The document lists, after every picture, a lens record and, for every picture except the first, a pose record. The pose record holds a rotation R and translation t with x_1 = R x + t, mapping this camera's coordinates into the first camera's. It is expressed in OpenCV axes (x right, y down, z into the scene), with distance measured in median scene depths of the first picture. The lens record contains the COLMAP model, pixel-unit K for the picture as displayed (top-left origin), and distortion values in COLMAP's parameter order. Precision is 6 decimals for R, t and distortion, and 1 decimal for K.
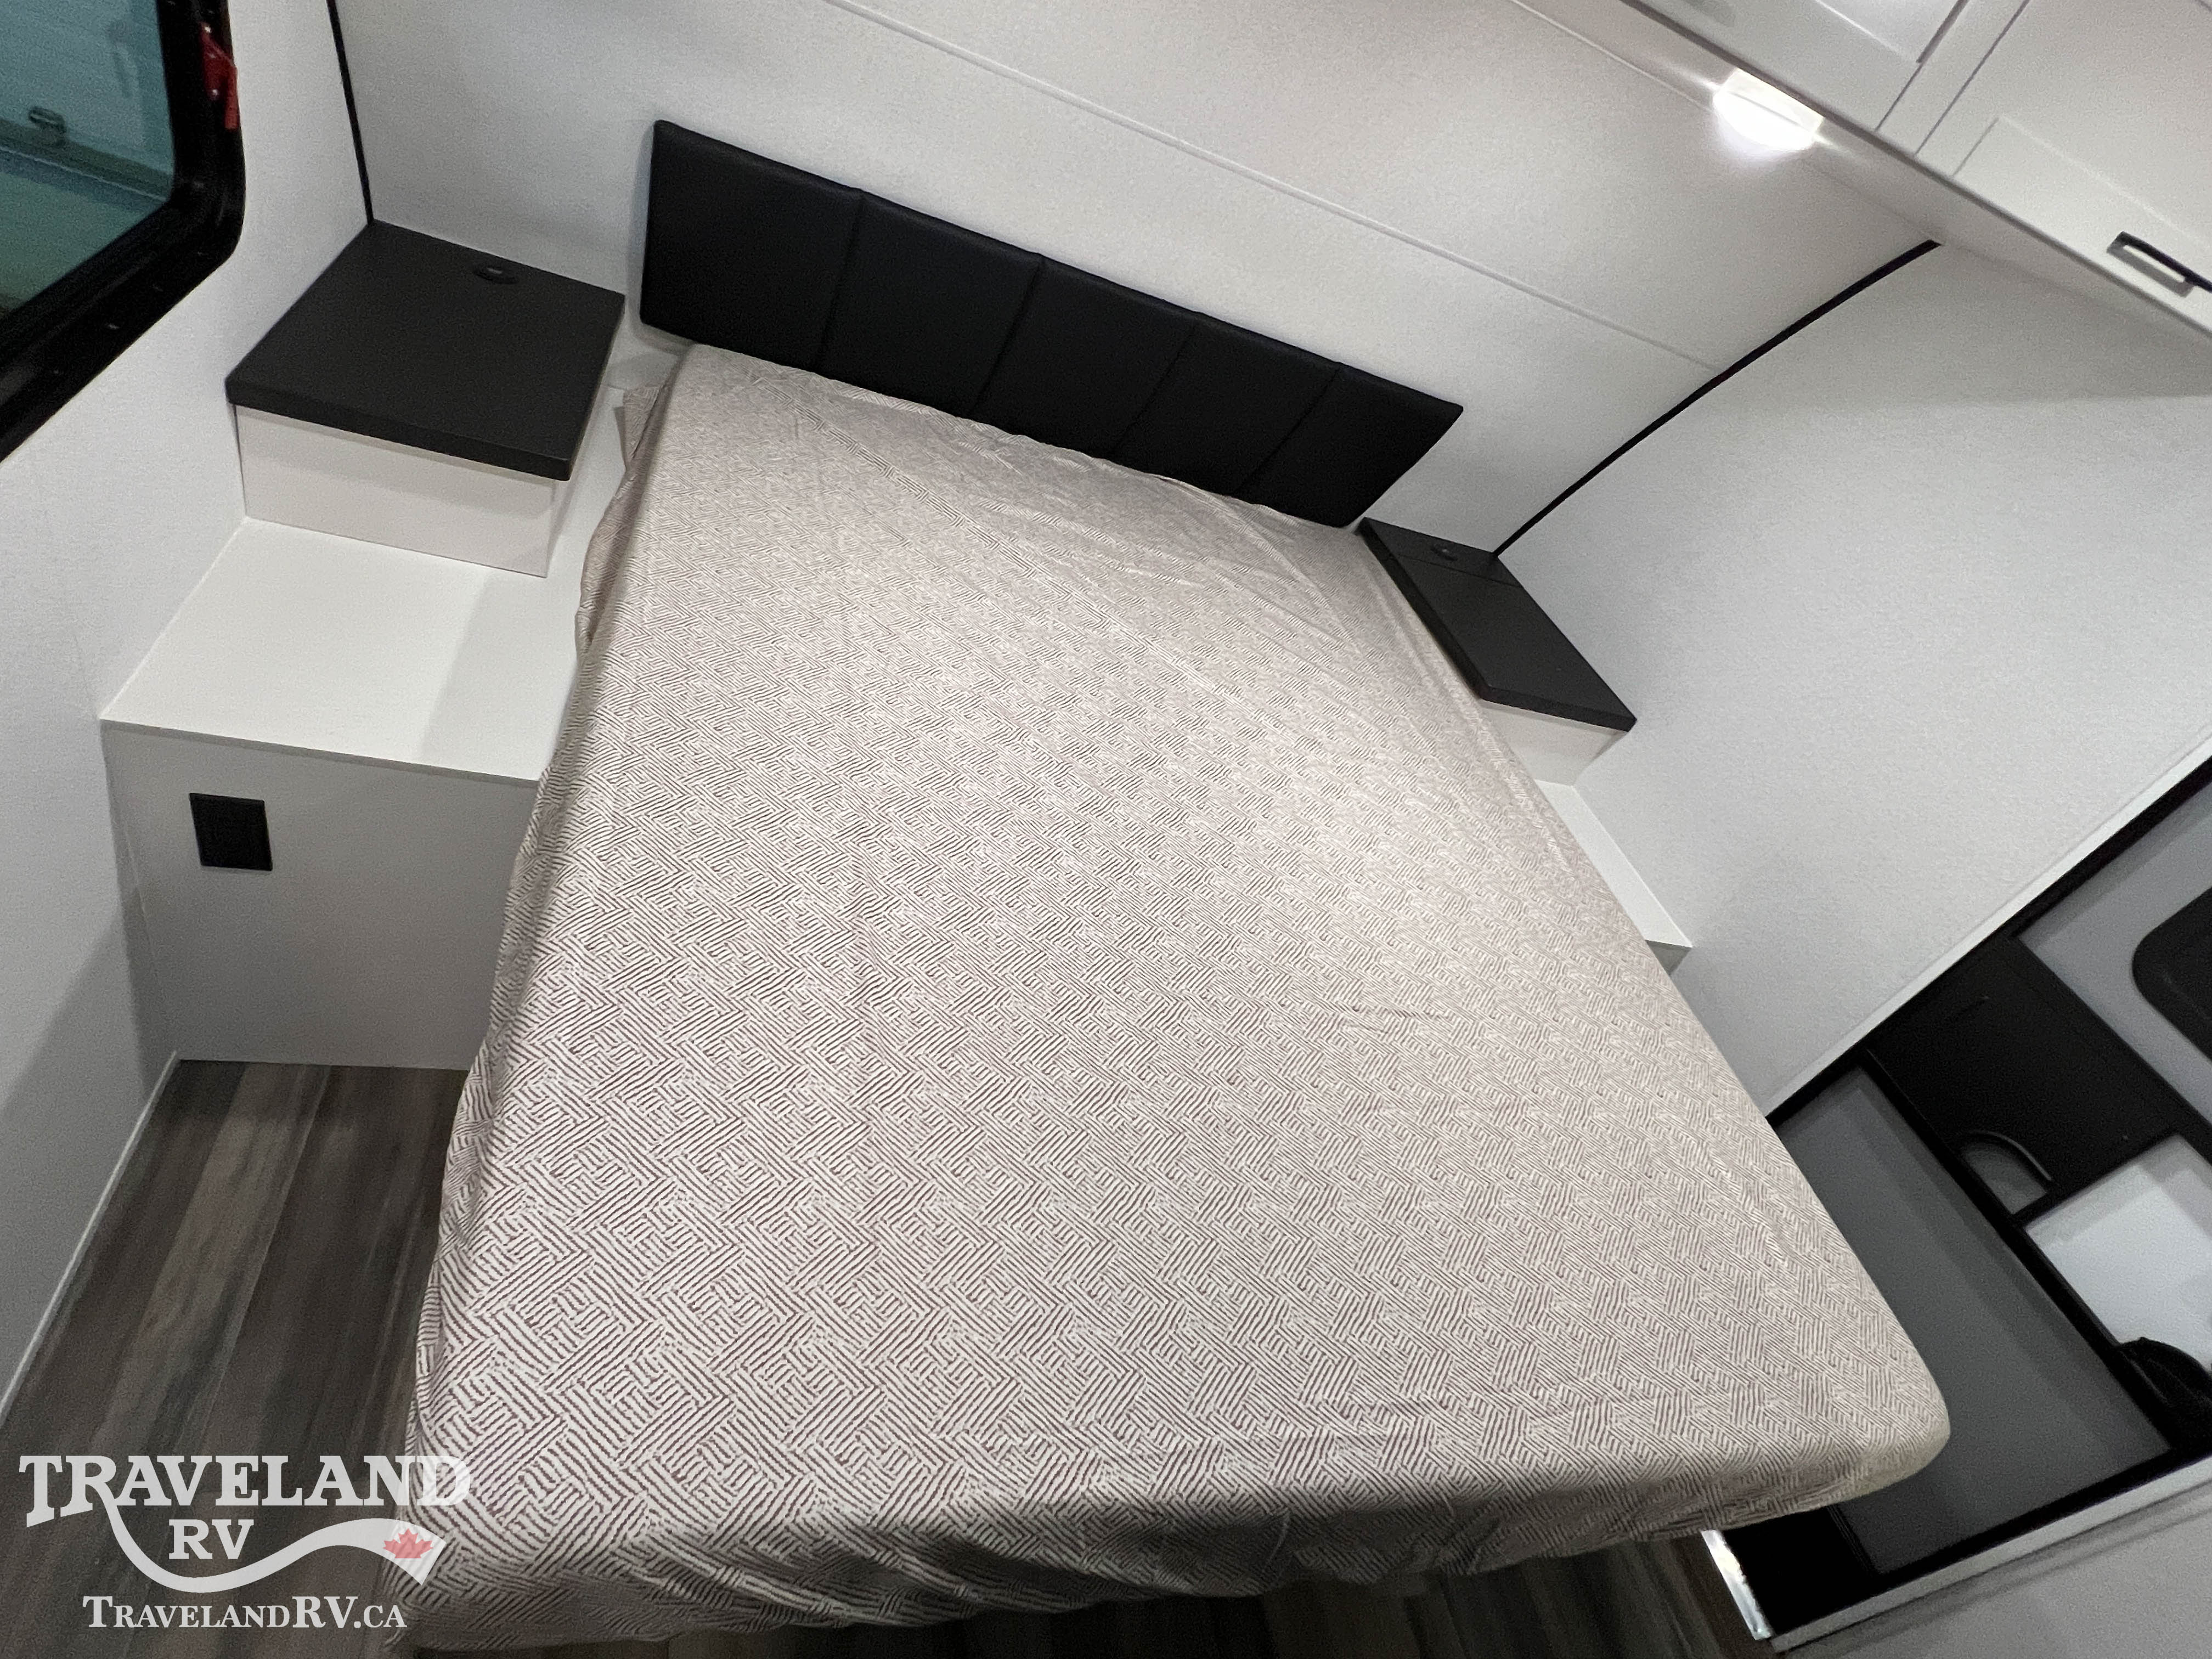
lens RADIAL K [[1129.0, 0, 1113.5], [0, 1129.0, 827.6], [0, 0, 1]] dist [-0.000475, -0.000594]
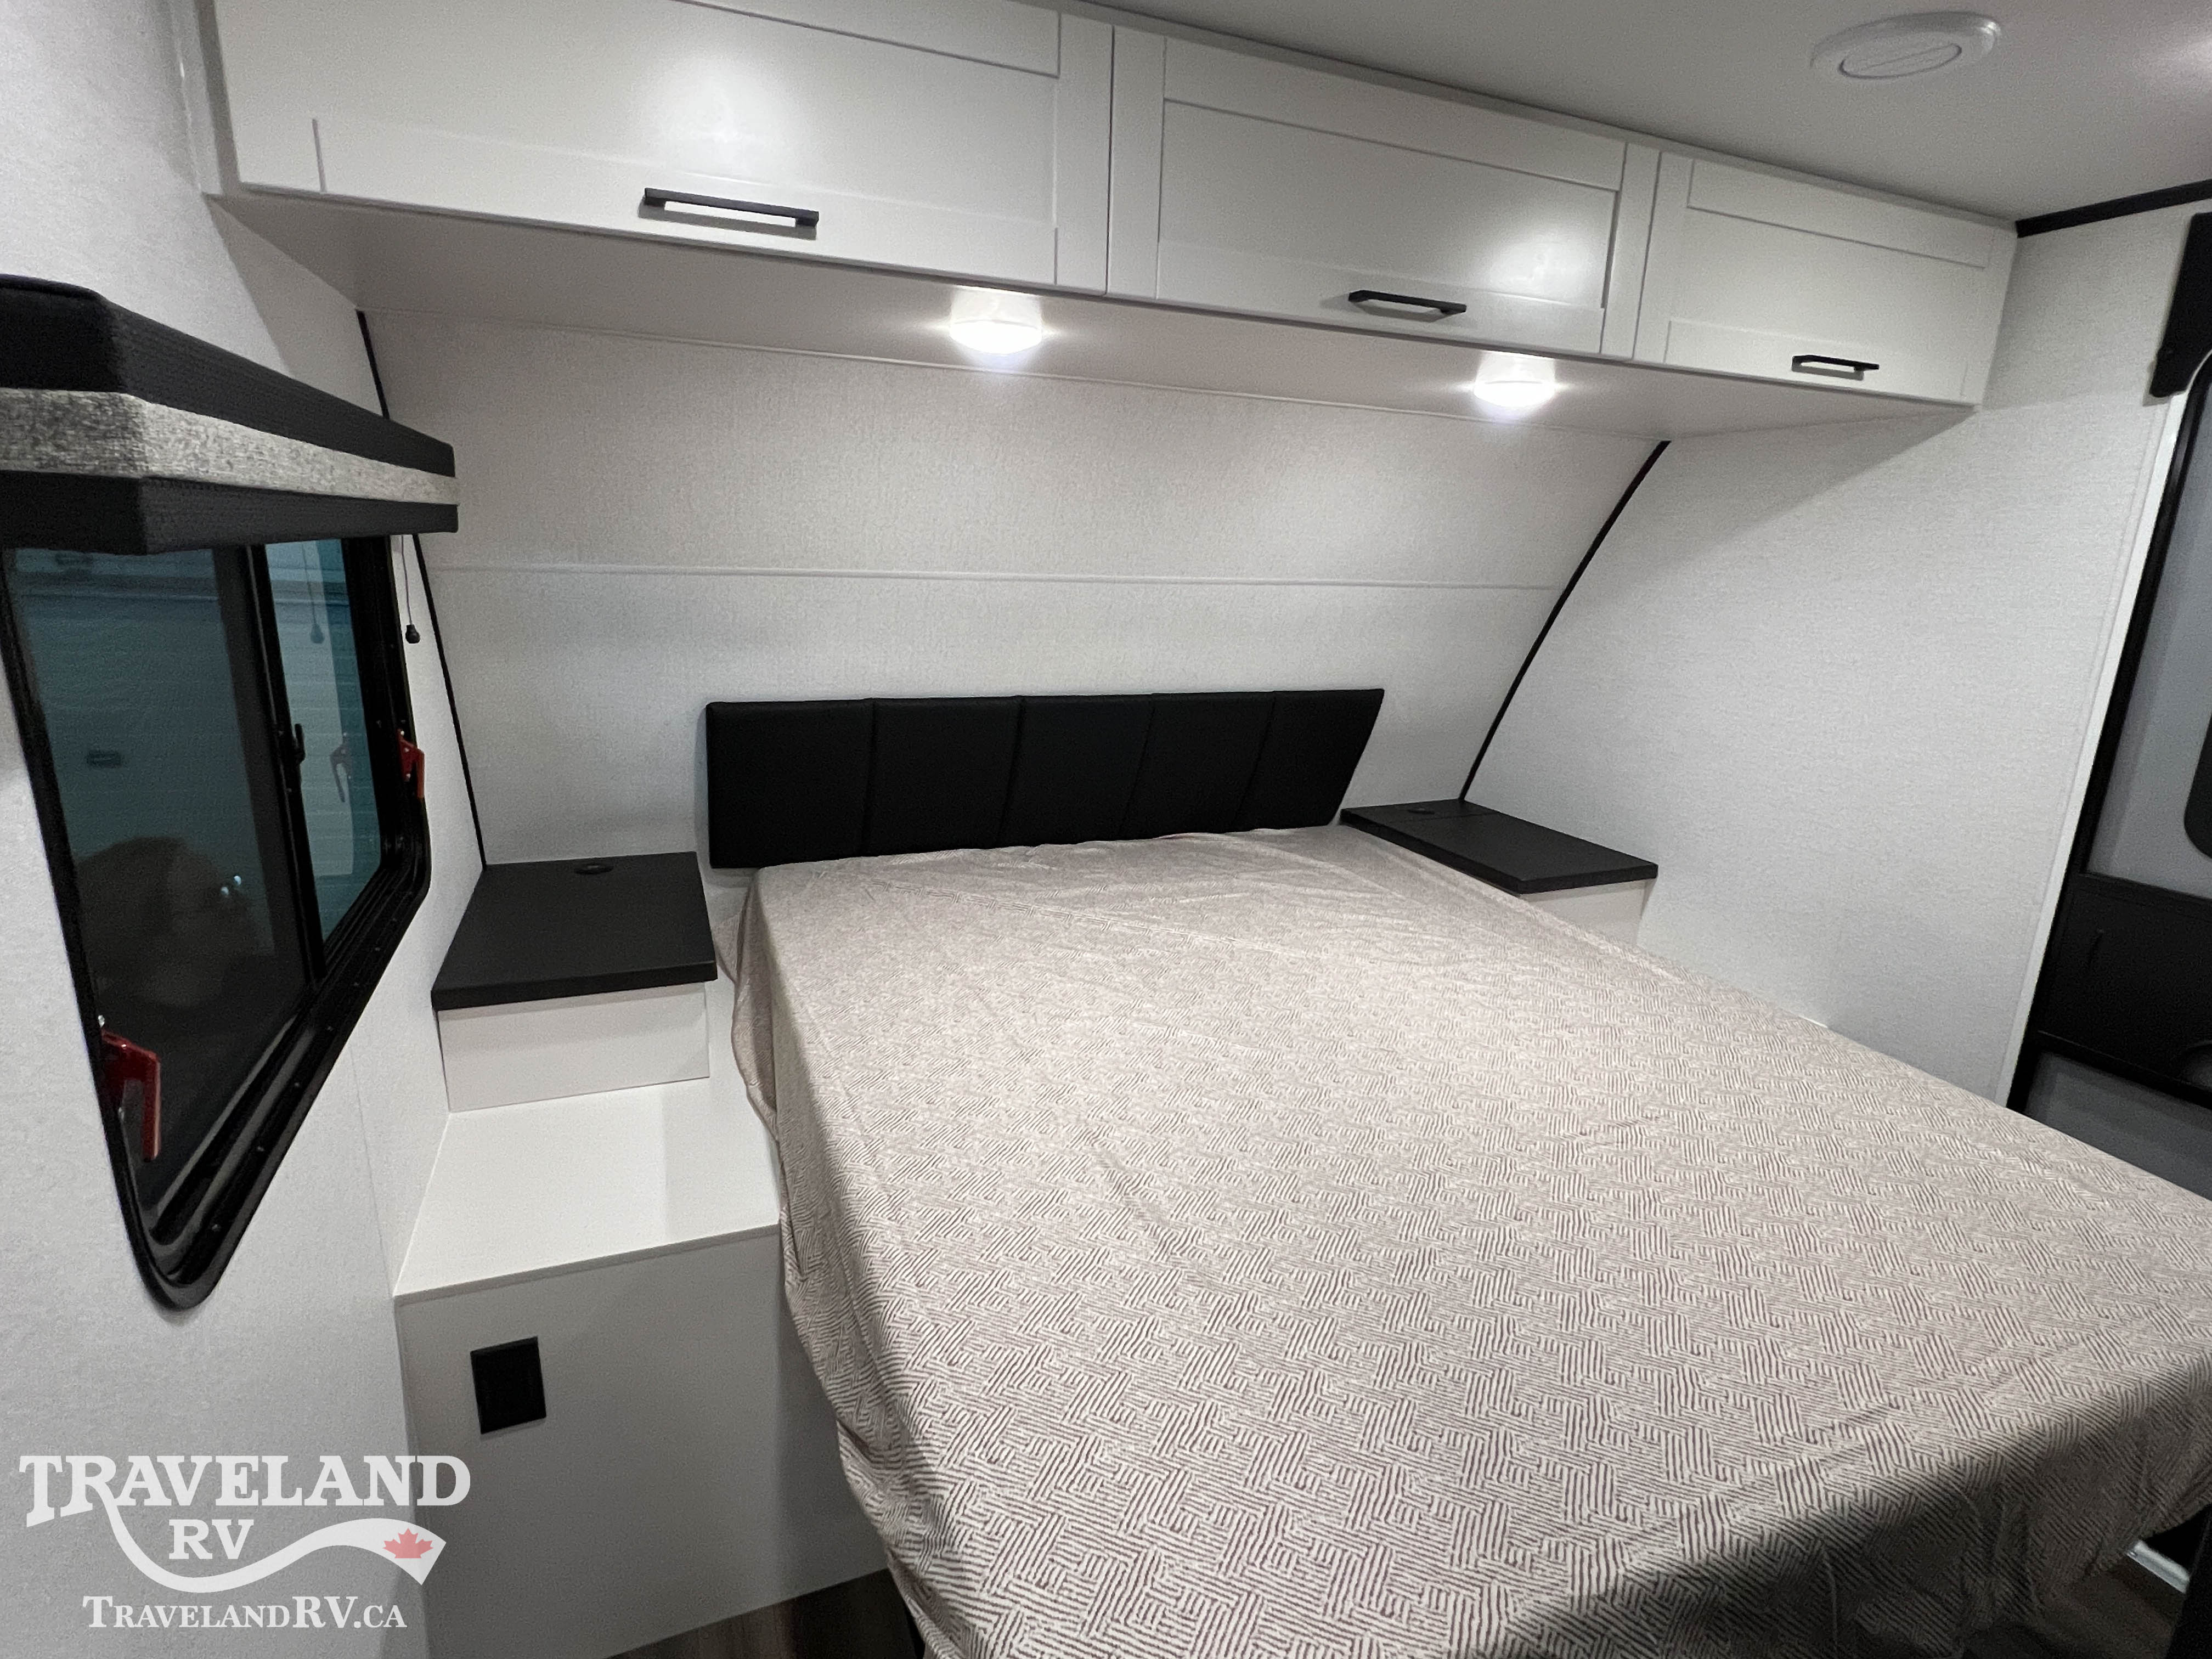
lens RADIAL K [[1129.0, 0, 1113.5], [0, 1129.0, 827.6], [0, 0, 1]] dist [-0.000475, -0.000594]
pose [[0.928902, -0.361128, 0.082020, -0.127905], [0.364541, 0.852693, -0.374199, 0.113713], [0.065195, 0.377494, 0.923714, -0.070529]]
